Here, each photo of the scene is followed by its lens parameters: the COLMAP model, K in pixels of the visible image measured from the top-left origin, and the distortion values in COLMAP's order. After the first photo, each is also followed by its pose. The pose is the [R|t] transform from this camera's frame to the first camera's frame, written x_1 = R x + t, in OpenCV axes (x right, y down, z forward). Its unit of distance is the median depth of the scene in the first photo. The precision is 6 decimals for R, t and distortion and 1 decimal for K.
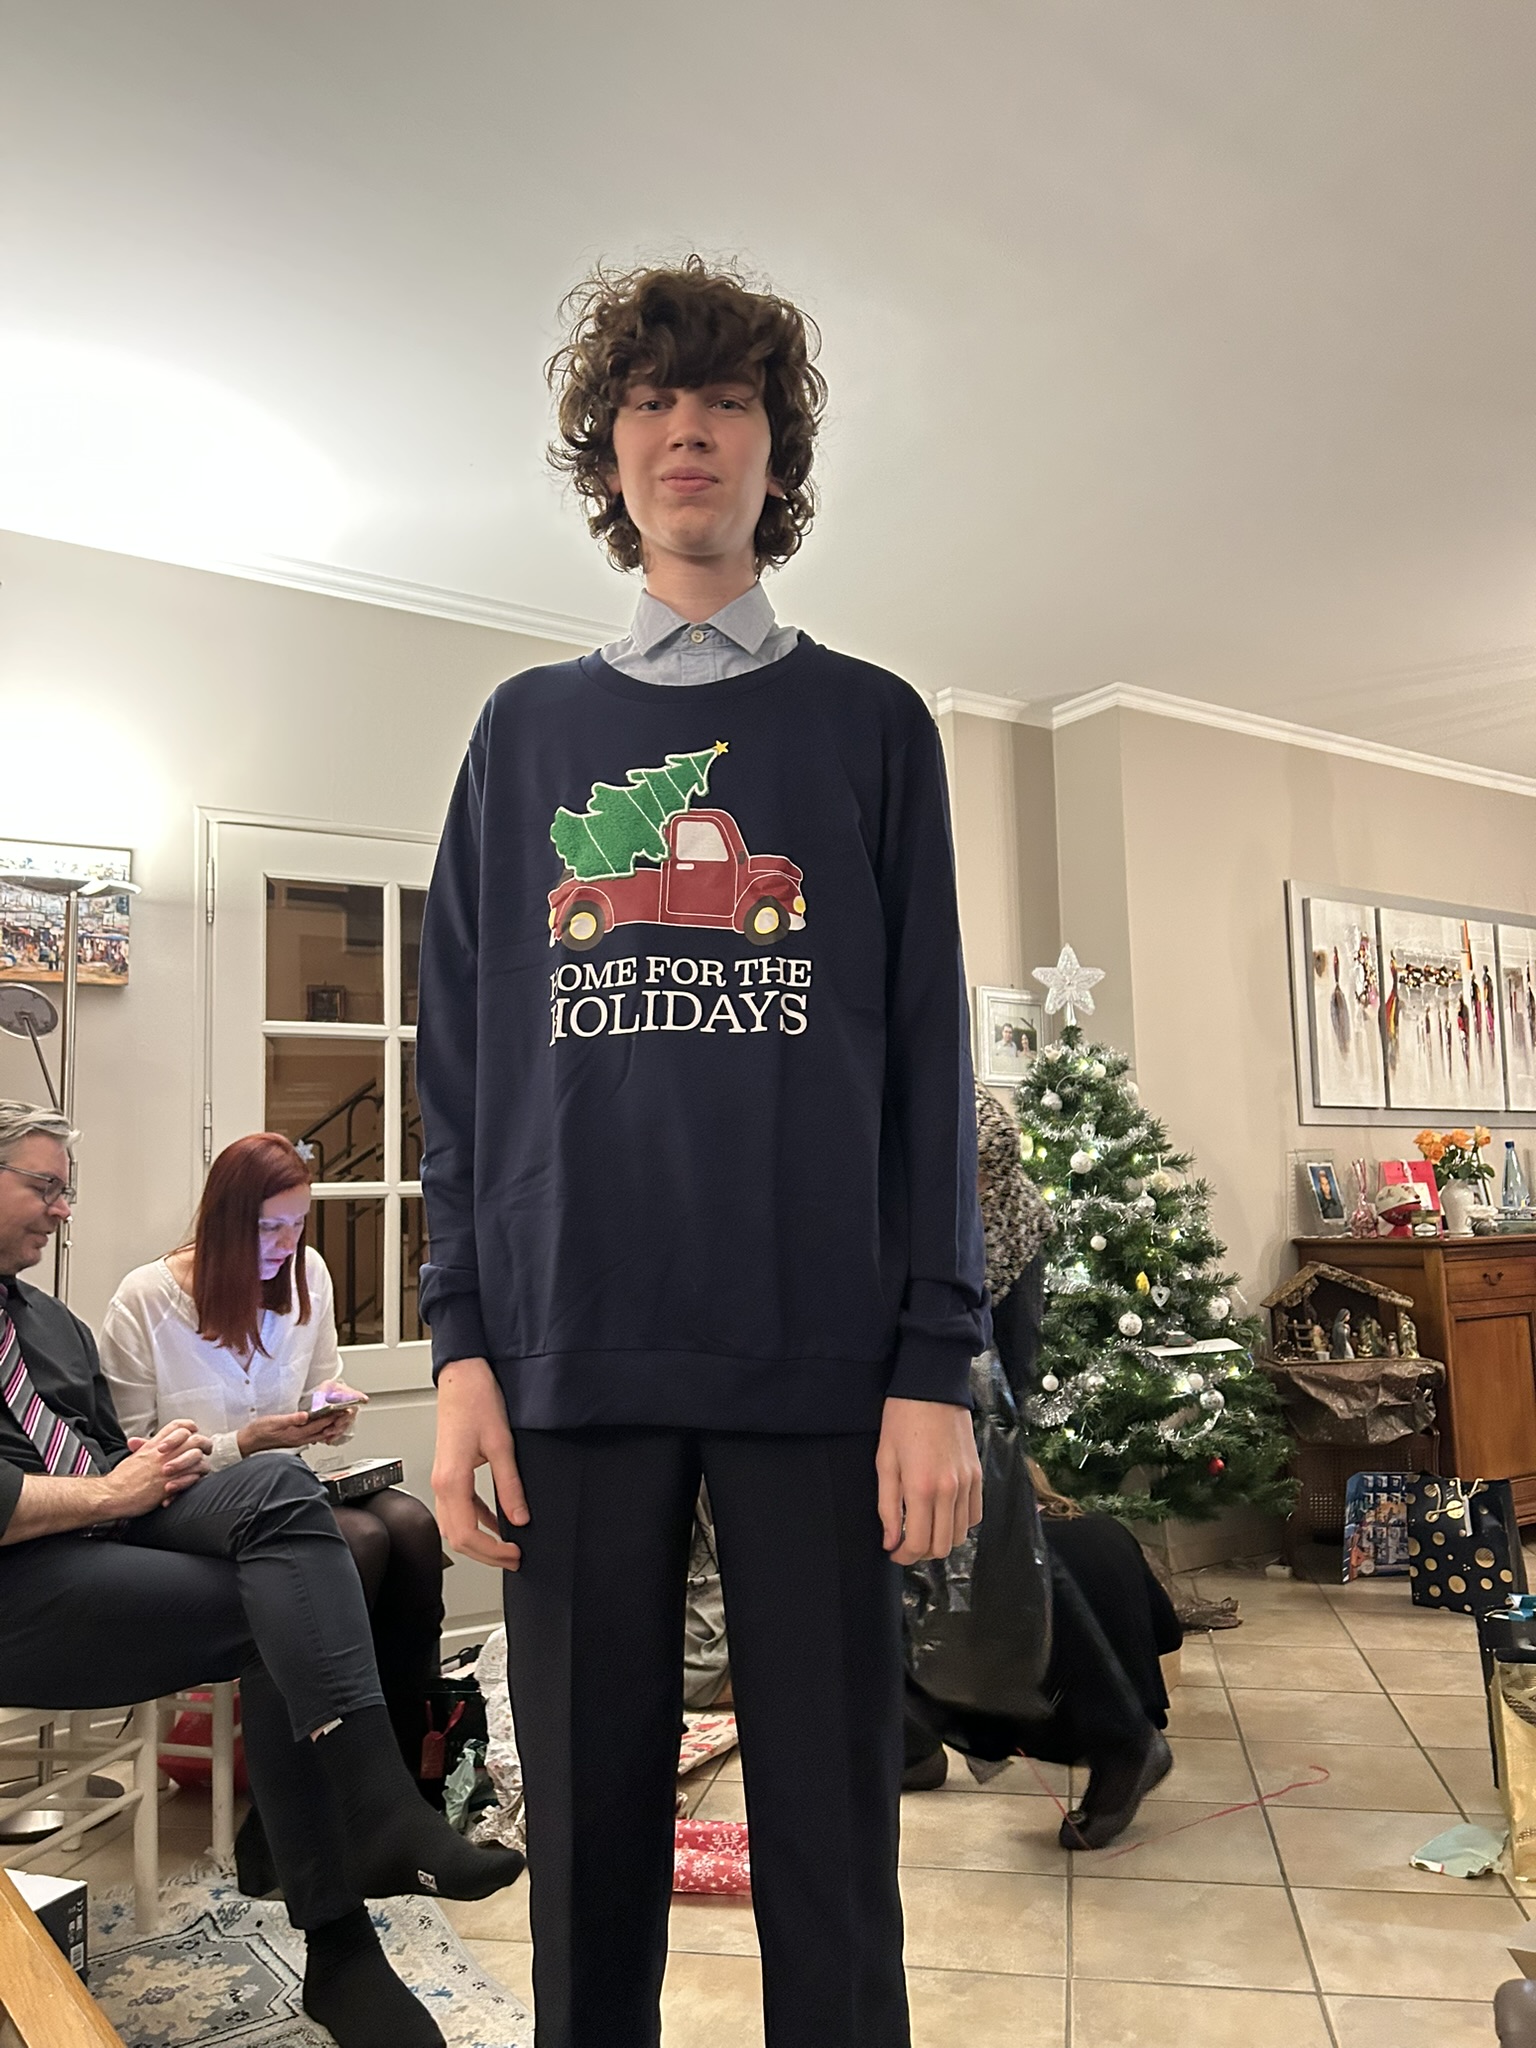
lens RADIAL K [[1532.6, 0, 768.0], [0, 1532.6, 1024.0], [0, 0, 1]] dist [0.024684, -0.012730]
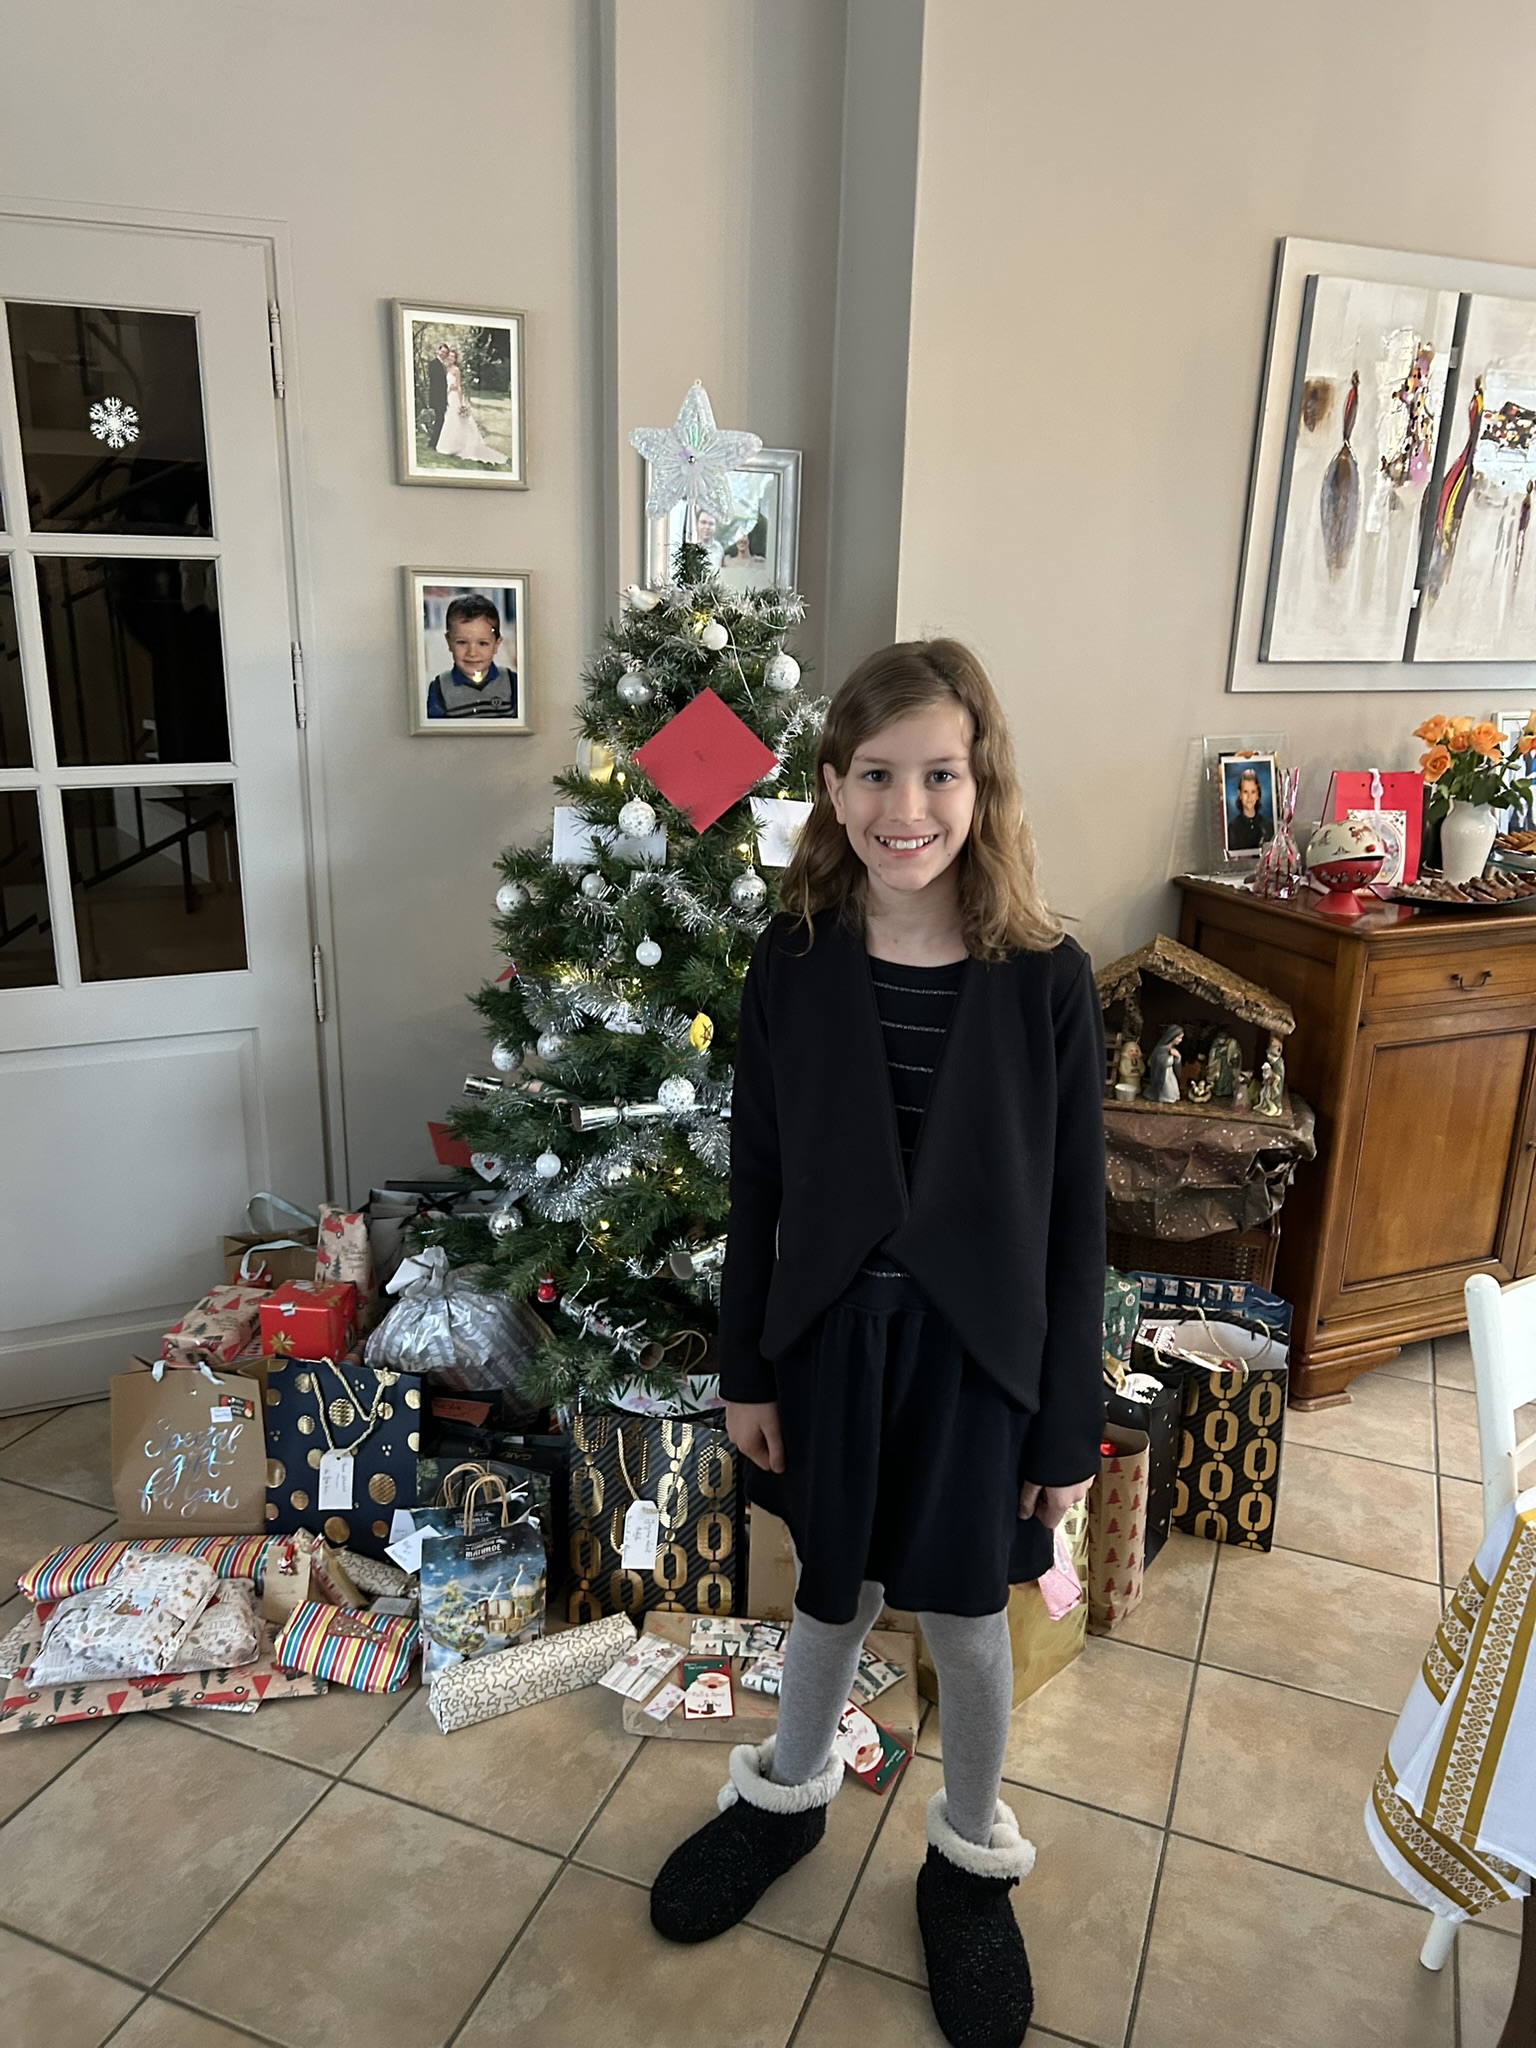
lens RADIAL K [[1532.6, 0, 768.0], [0, 1532.6, 1024.0], [0, 0, 1]] dist [0.024684, -0.012730]
pose [[0.981760, 0.101208, -0.160947, 0.278795], [-0.027875, 0.914014, 0.404723, -0.055787], [0.188070, -0.392854, 0.900164, 0.365469]]
